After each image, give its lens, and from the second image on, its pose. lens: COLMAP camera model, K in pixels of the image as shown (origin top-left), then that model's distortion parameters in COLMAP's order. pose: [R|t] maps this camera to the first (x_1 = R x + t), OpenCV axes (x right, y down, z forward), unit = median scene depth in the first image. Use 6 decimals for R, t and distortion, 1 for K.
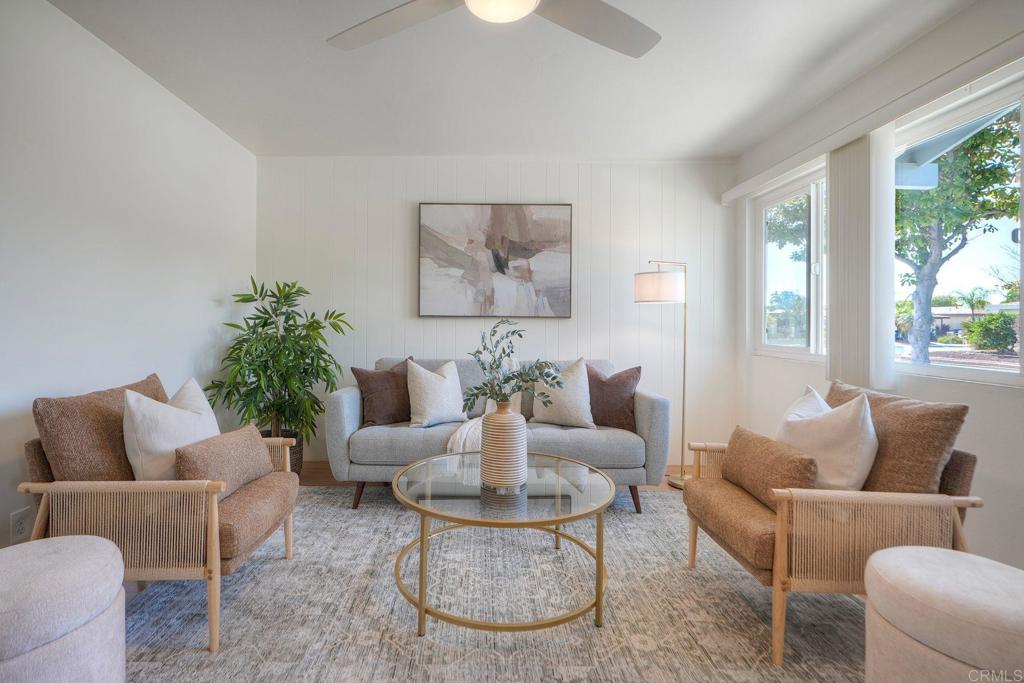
lens RADIAL K [[480.1, 0, 473.8], [0, 480.1, 317.0], [0, 0, 1]] dist [0.002325, 0.001006]
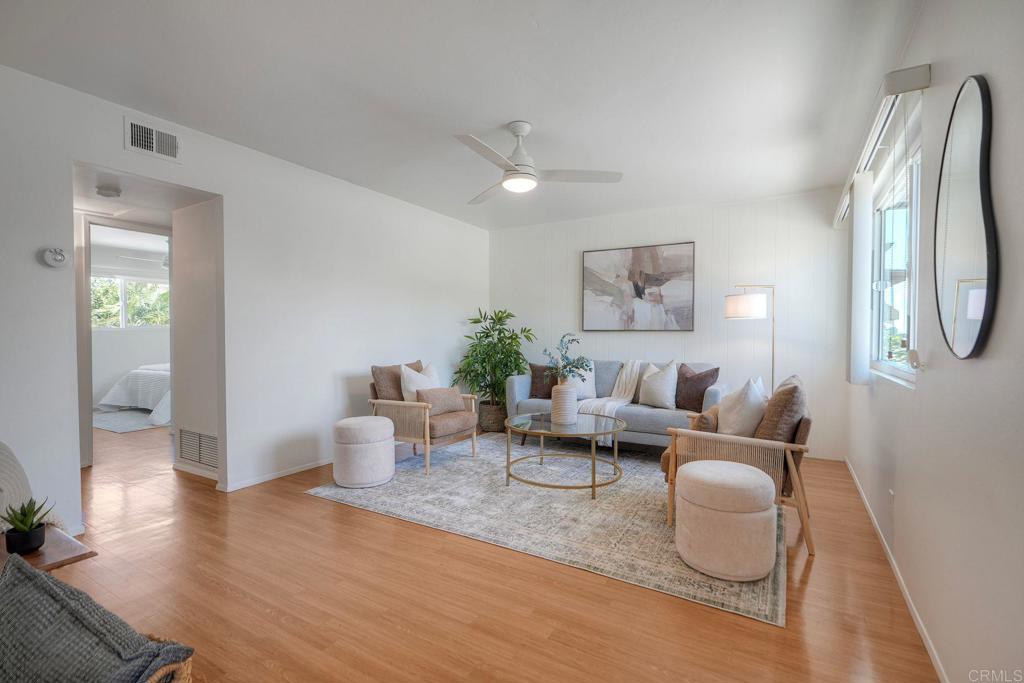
lens RADIAL K [[467.5, 0, 518.2], [0, 467.5, 341.6], [0, 0, 1]] dist [-0.002840, 0.000303]
pose [[0.868775, 0.003555, -0.495194, 0.456865], [0.007865, 0.999749, 0.020976, 0.000663], [0.495144, -0.022118, 0.868529, -0.349899]]
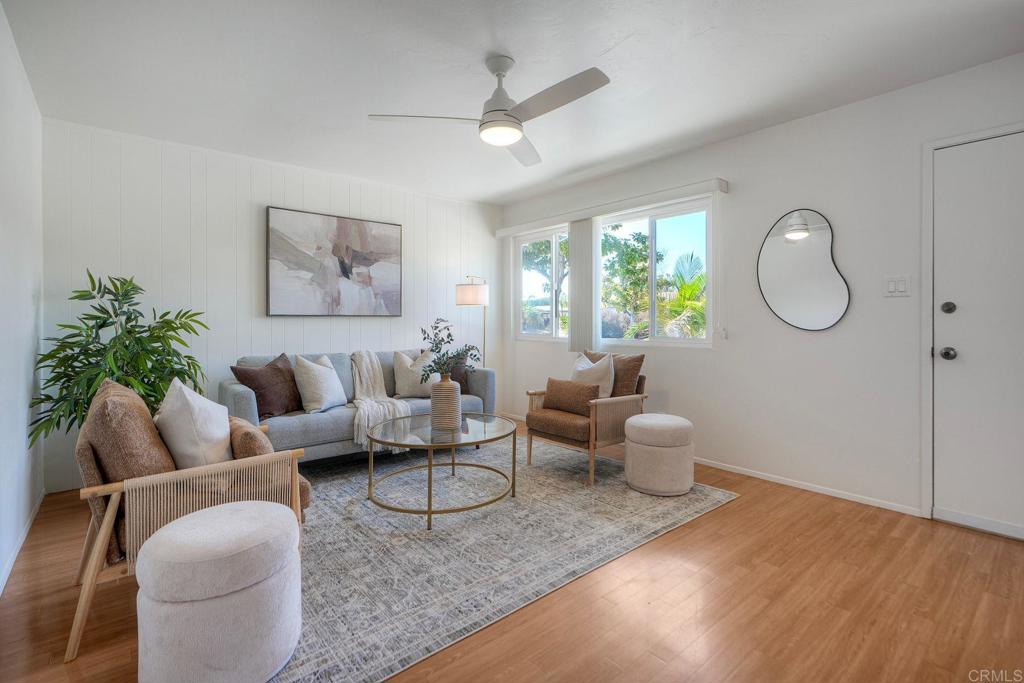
lens RADIAL K [[482.0, 0, 512.8], [0, 482.0, 319.2], [0, 0, 1]] dist [-0.001311, 0.000126]
pose [[0.753238, -0.008600, 0.657692, -0.445924], [0.001789, 0.999938, 0.011027, -0.004283], [-0.657746, -0.007129, 0.753206, -0.147783]]
